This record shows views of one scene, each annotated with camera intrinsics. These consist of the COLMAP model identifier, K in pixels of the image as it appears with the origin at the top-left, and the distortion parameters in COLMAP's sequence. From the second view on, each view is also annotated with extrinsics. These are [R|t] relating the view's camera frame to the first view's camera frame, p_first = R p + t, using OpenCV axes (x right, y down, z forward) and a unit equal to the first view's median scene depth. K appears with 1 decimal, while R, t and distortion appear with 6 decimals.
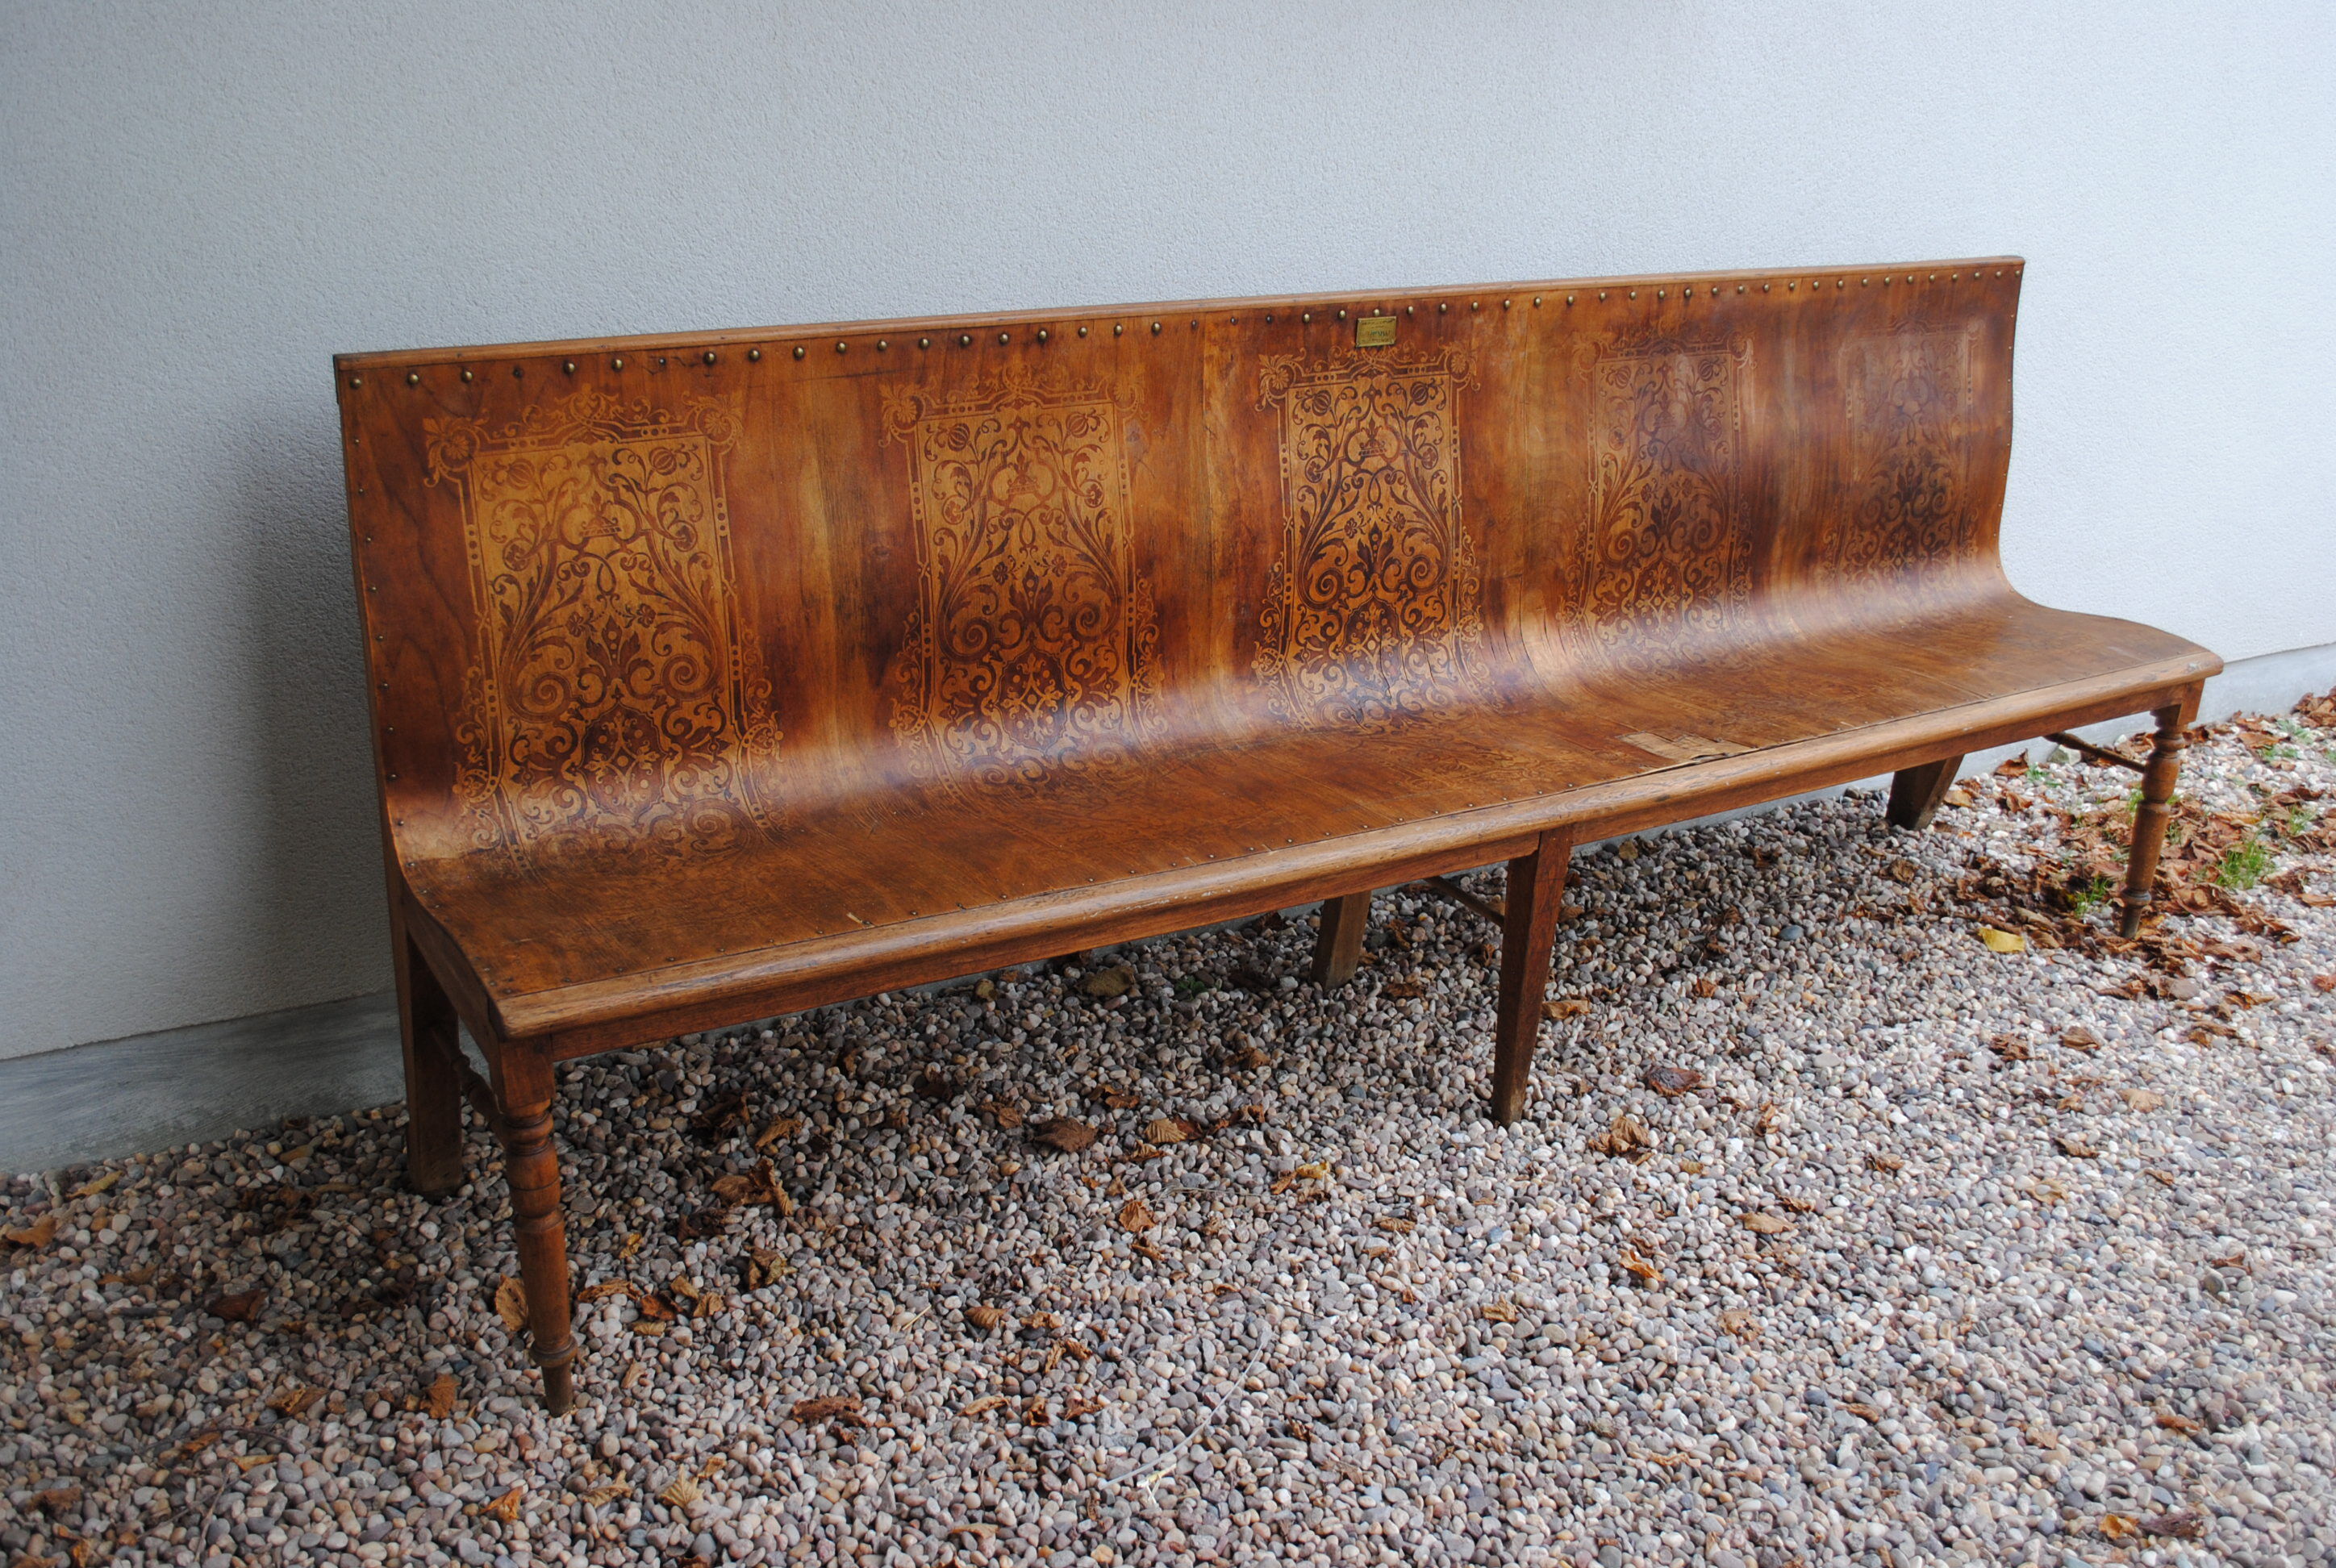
lens RADIAL K [[2222.4, 0, 1179.6], [0, 2222.4, 781.9], [0, 0, 1]] dist [-0.070682, 0.000000]
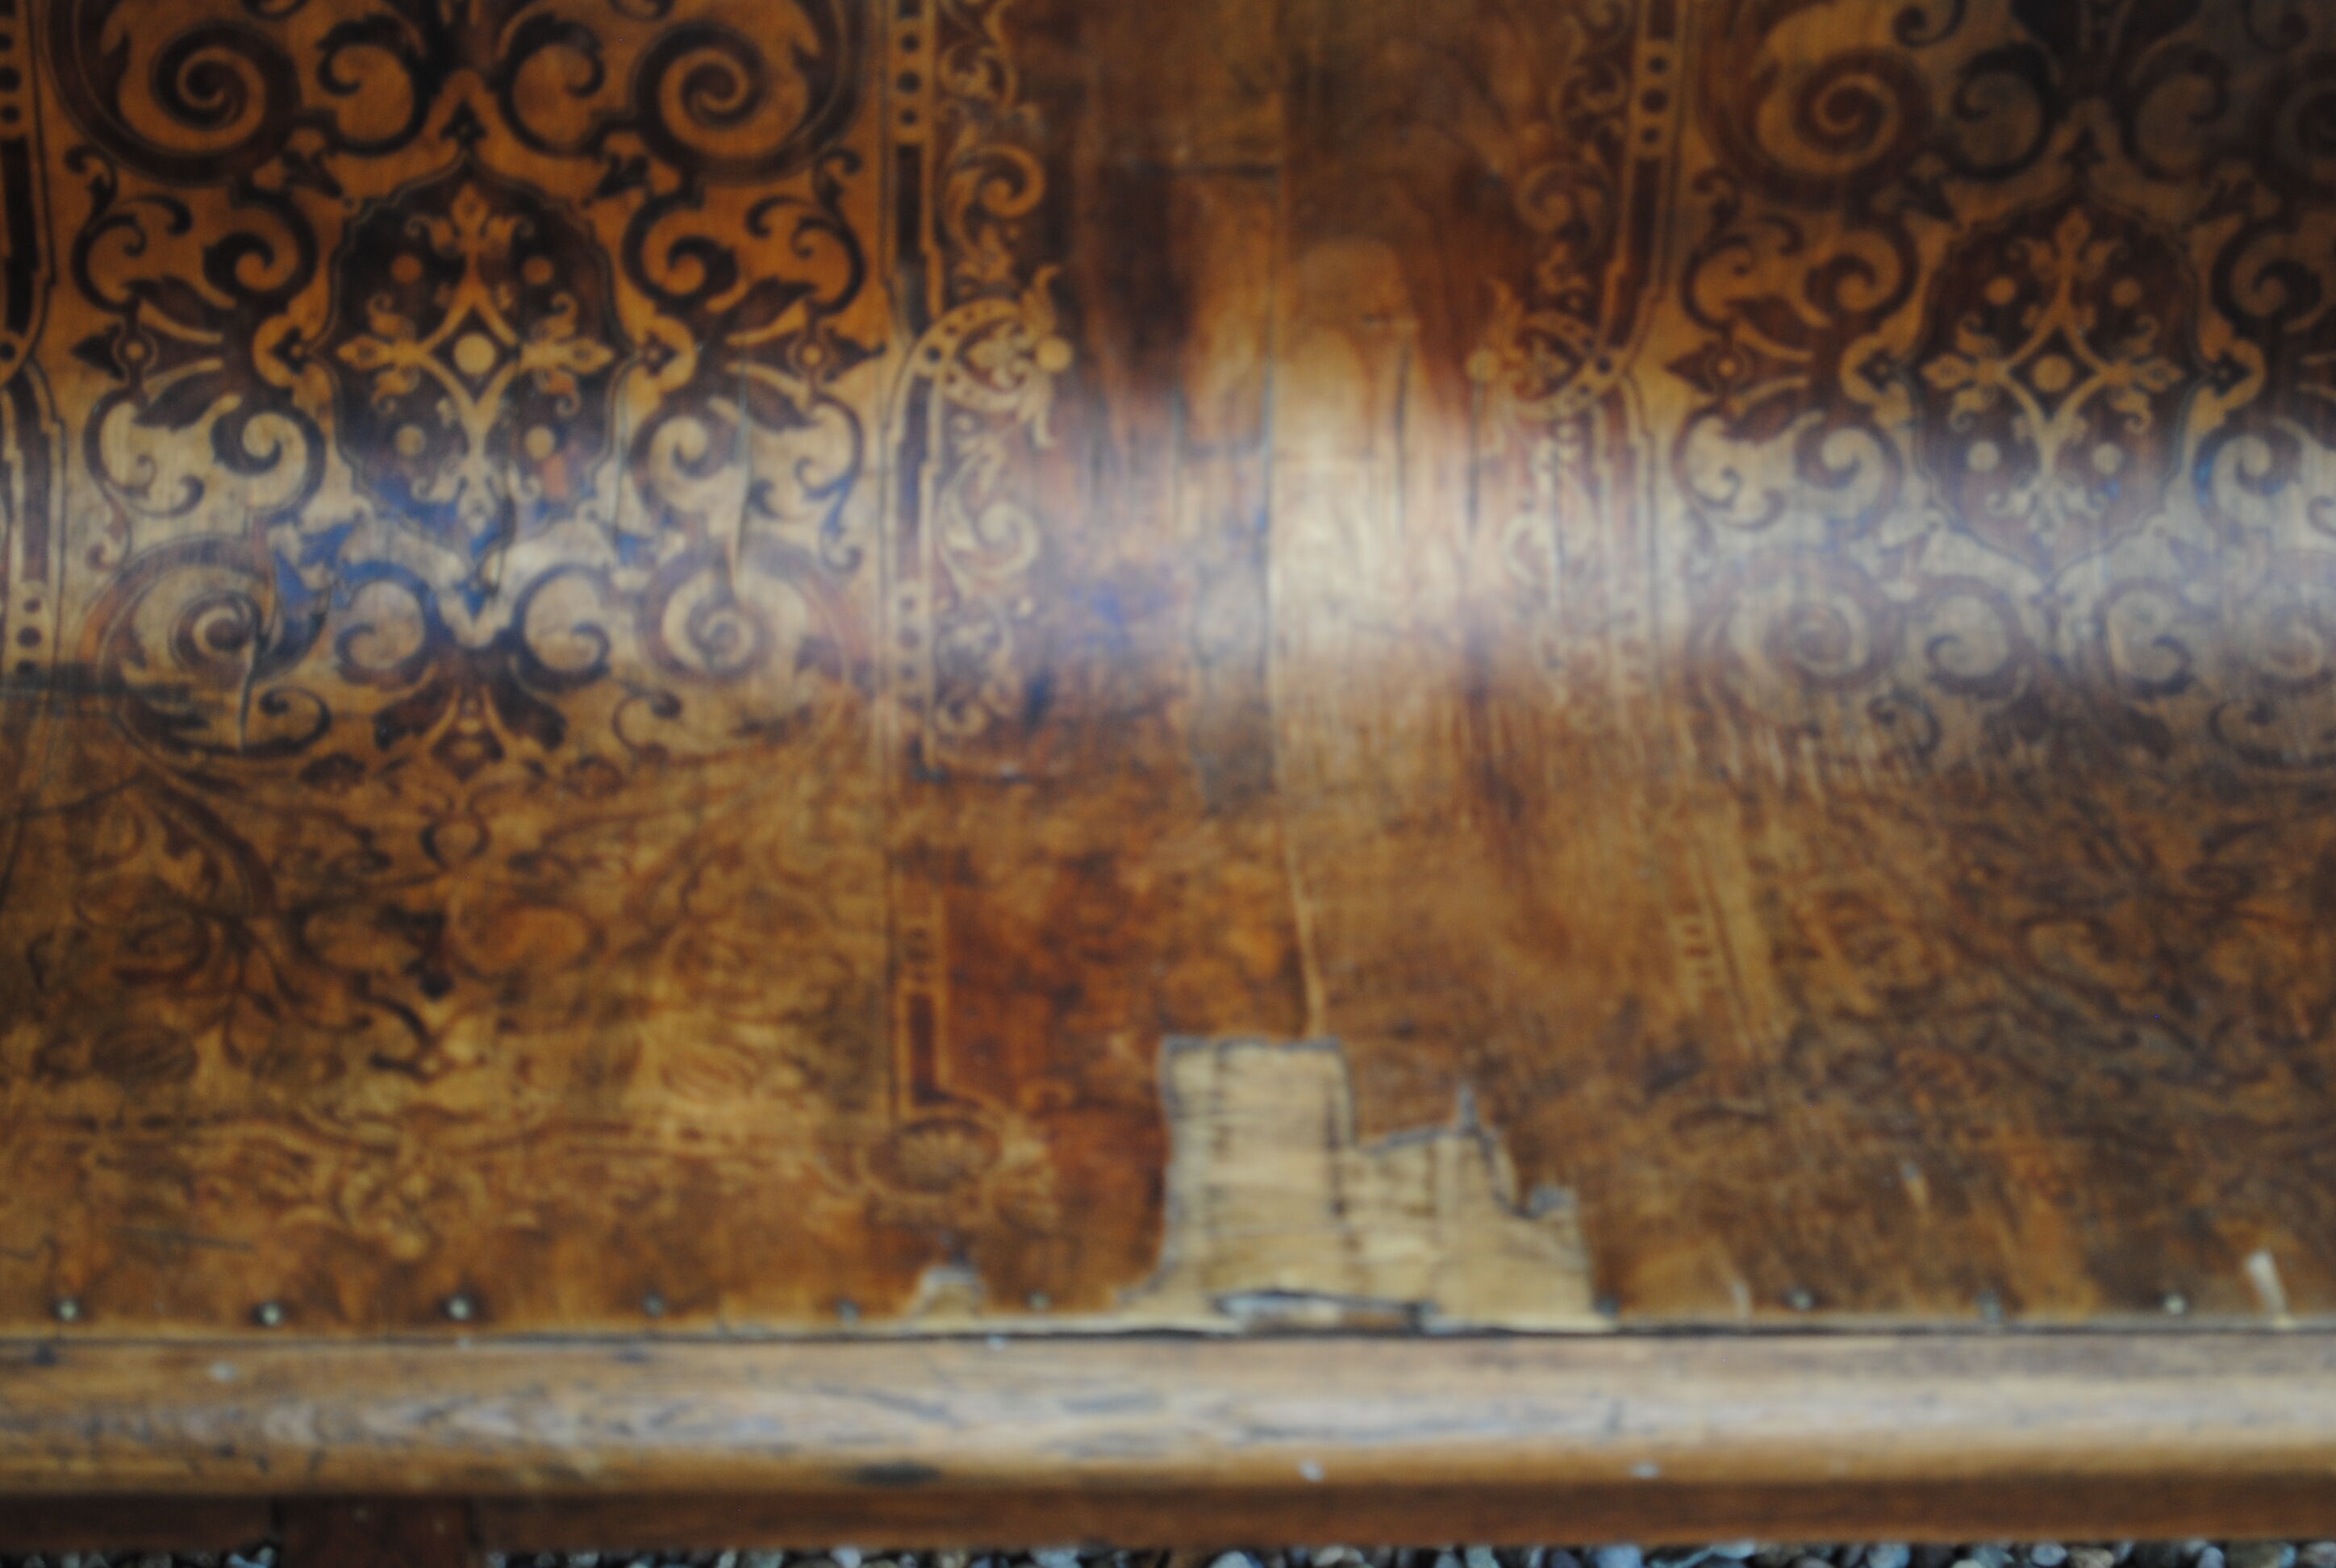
lens RADIAL K [[5280.1, 0, 1177.7], [0, 5280.1, 772.1], [0, 0, 1]] dist [0.039354, 0.000000]
pose [[0.884147, 0.260336, -0.387956, 0.397431], [-0.178762, 0.955683, 0.233911, -0.170256], [0.431658, -0.137460, 0.891502, 0.536817]]
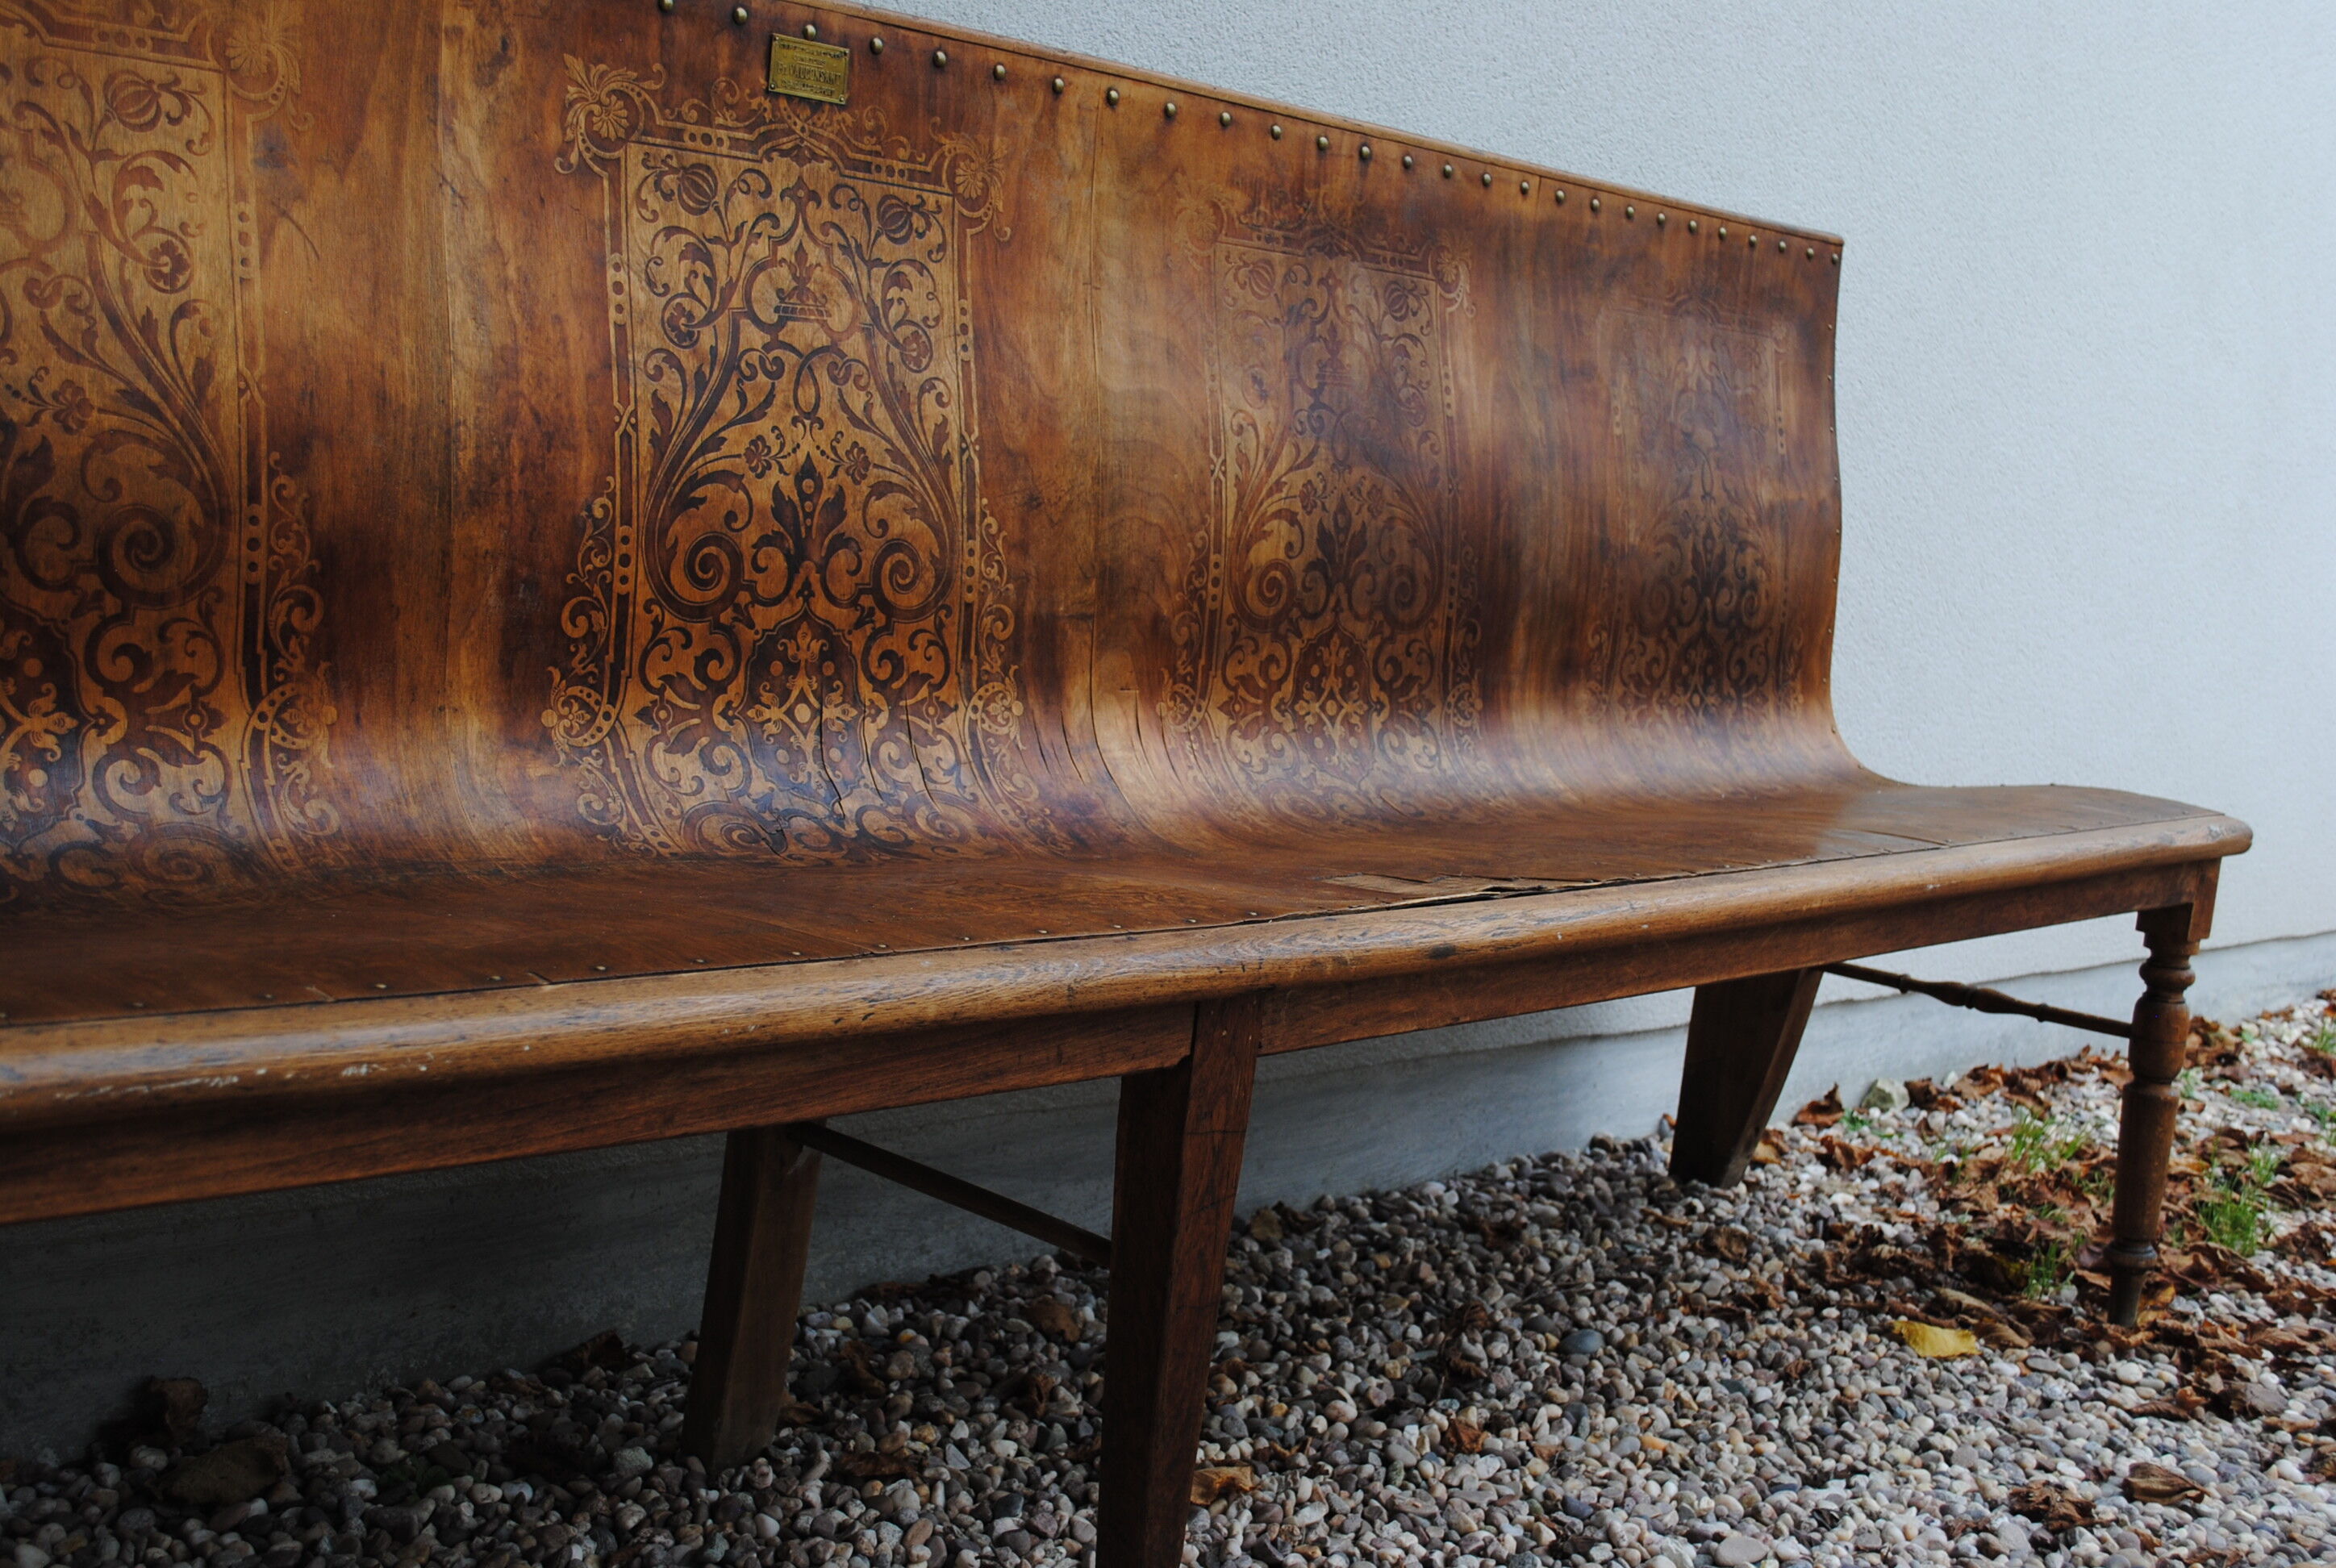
lens RADIAL K [[2542.3, 0, 1201.2], [0, 2542.3, 768.9], [0, 0, 1]] dist [-0.053822, 0.000000]
pose [[0.969811, 0.012647, 0.243528, 0.037098], [0.046694, 0.970545, -0.236351, 0.088245], [-0.239344, 0.240588, 0.940655, 0.474546]]
